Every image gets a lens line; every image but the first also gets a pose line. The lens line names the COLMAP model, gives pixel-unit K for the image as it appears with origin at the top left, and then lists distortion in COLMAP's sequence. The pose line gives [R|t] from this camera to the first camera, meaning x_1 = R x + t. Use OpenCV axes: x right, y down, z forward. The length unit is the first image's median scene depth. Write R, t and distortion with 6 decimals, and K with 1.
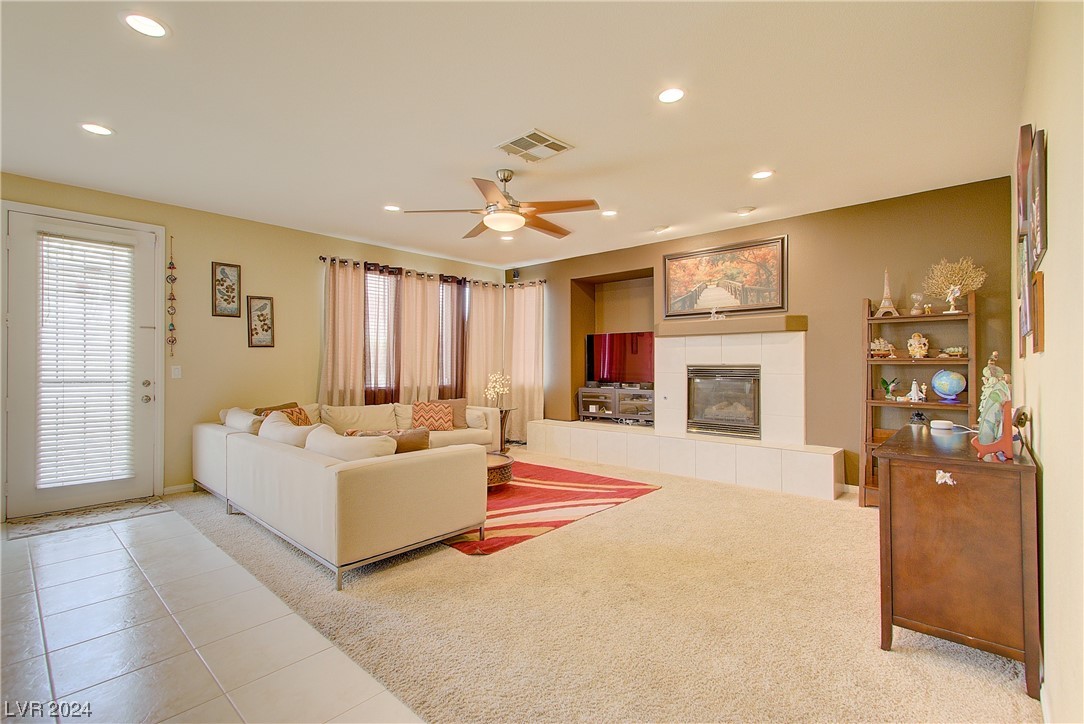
lens RADIAL K [[492.9, 0, 533.3], [0, 492.9, 360.8], [0, 0, 1]] dist [0.003031, 0.003528]
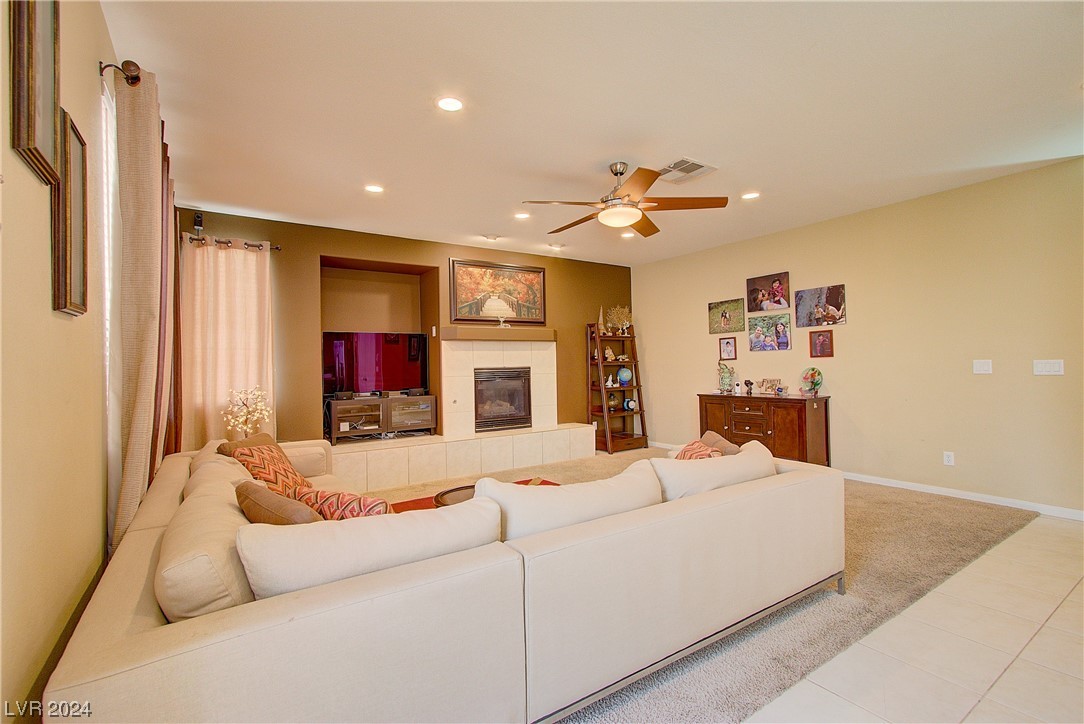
lens RADIAL K [[492.9, 0, 526.2], [0, 492.9, 354.5], [0, 0, 1]] dist [0.003031, 0.003528]
pose [[0.249909, 0.019148, 0.968080, -0.704841], [0.011978, 0.999667, -0.022865, 0.005141], [-0.968195, 0.017310, 0.249596, 0.656612]]
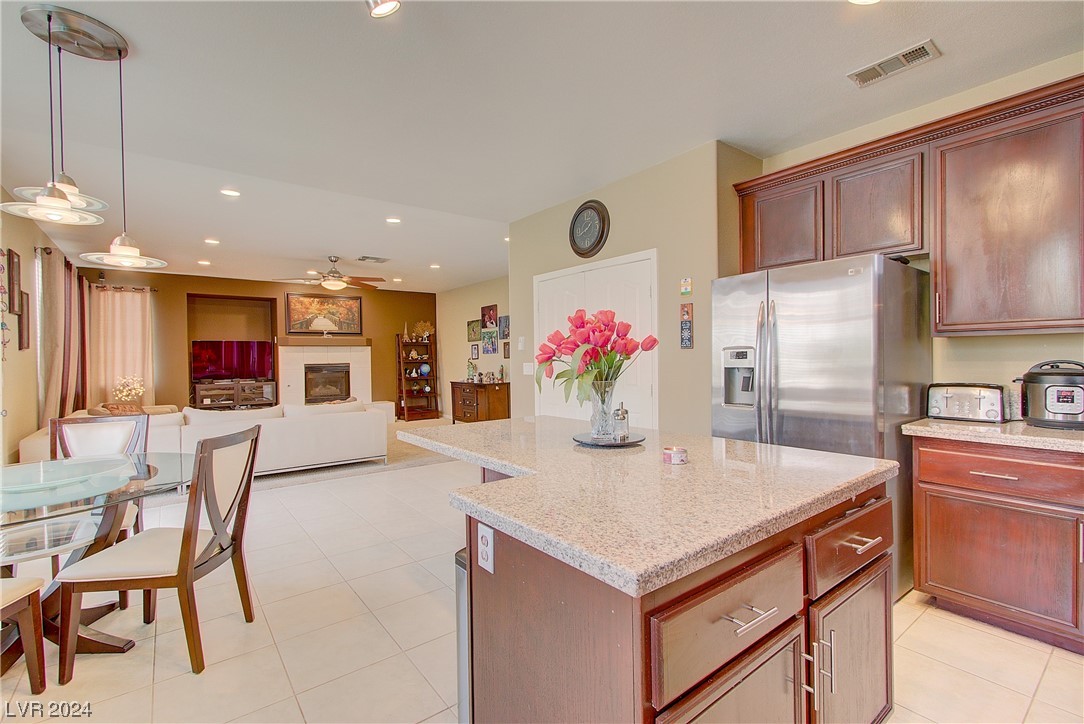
lens RADIAL K [[492.9, 0, 535.0], [0, 492.9, 354.6], [0, 0, 1]] dist [0.003031, 0.003528]
pose [[0.183391, 0.007674, 0.983010, -1.164627], [0.009249, 0.999912, -0.009531, -0.000175], [-0.982996, 0.010840, 0.183304, -0.027427]]
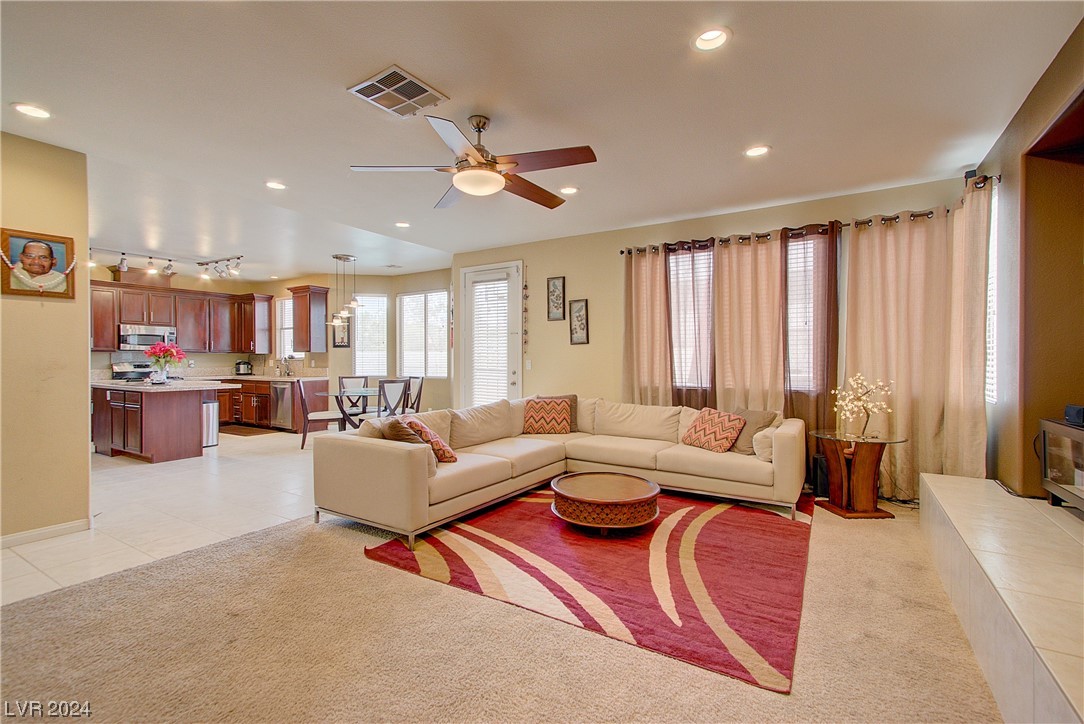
lens RADIAL K [[492.9, 0, 540.7], [0, 492.9, 365.5], [0, 0, 1]] dist [0.003031, 0.003528]
pose [[0.189226, 0.015748, -0.981807, 0.523216], [0.006475, 0.999830, 0.017285, 0.001030], [0.981912, -0.009628, 0.189092, 0.660092]]
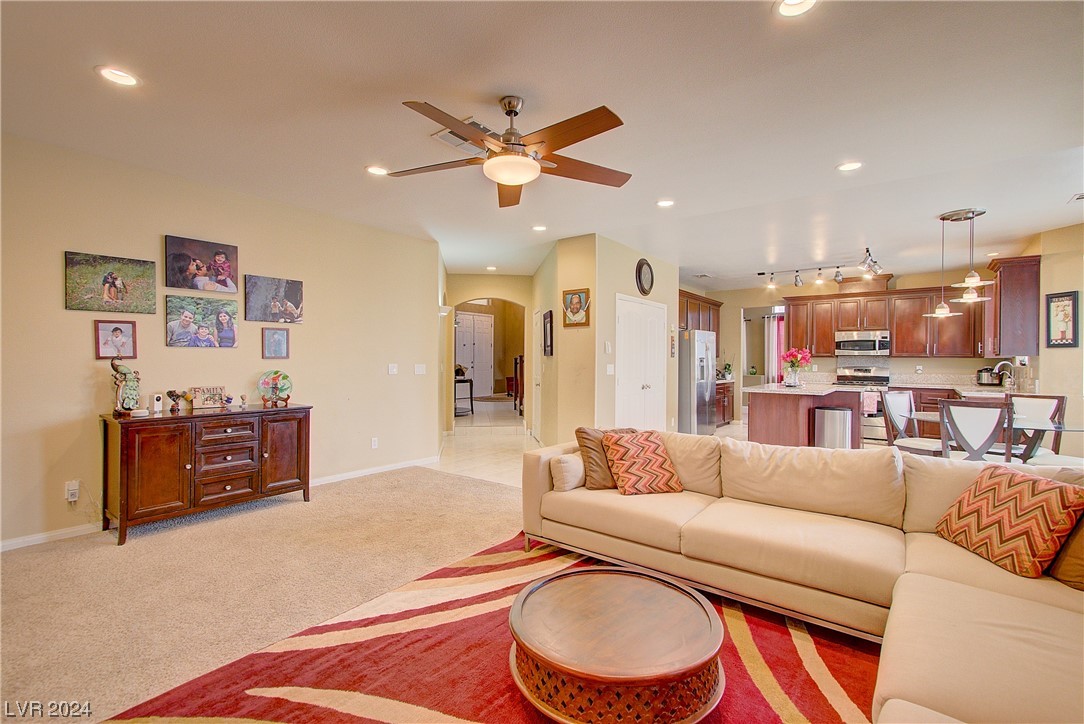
lens RADIAL K [[492.9, 0, 535.4], [0, 492.9, 362.9], [0, 0, 1]] dist [0.003031, 0.003528]
pose [[-0.996842, -0.004063, -0.079306, -0.014273], [-0.004067, 0.999992, -0.000112, 0.000788], [0.079305, 0.000211, -0.996850, 1.194675]]
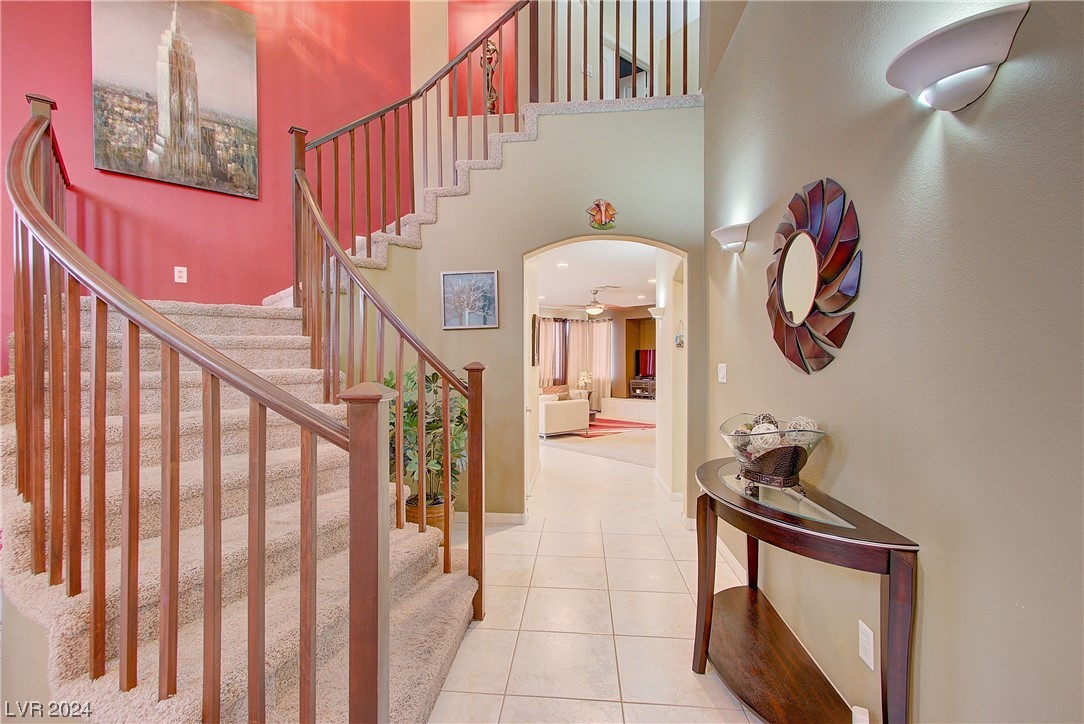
lens RADIAL K [[492.9, 0, 539.2], [0, 492.9, 363.1], [0, 0, 1]] dist [0.003031, 0.003528]
pose [[0.992201, 0.000409, -0.124651, -0.016754], [0.001317, 0.999904, 0.013768, -0.038298], [0.124645, -0.013824, 0.992105, -1.013003]]
